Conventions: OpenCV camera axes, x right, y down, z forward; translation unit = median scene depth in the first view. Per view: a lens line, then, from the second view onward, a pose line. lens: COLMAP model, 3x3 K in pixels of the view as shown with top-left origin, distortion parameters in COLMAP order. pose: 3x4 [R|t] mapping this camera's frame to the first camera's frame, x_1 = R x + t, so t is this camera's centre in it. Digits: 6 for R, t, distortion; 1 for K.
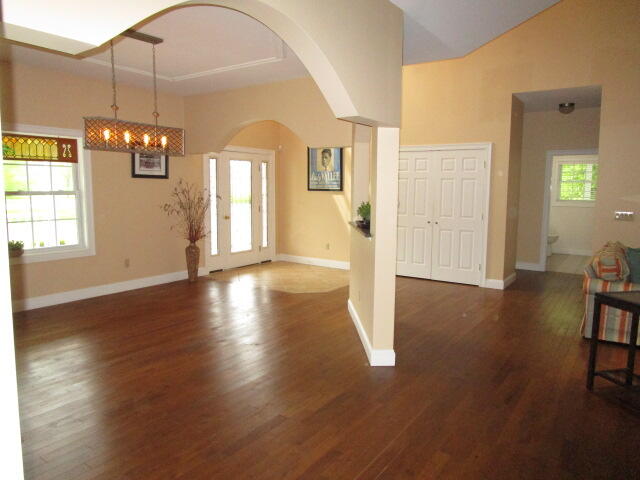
lens RADIAL K [[464.4, 0, 316.1], [0, 464.4, 240.4], [0, 0, 1]] dist [-0.016518, 0.003999]
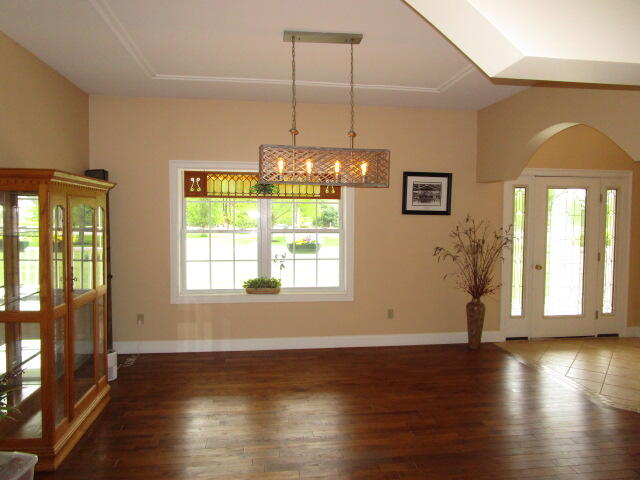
lens RADIAL K [[464.4, 0, 316.1], [0, 464.4, 240.4], [0, 0, 1]] dist [-0.016518, 0.003999]
pose [[0.682210, 0.034880, -0.730323, 0.113113], [-0.085441, 0.995821, -0.032252, -0.043588], [0.726147, 0.084402, 0.682340, 0.286999]]
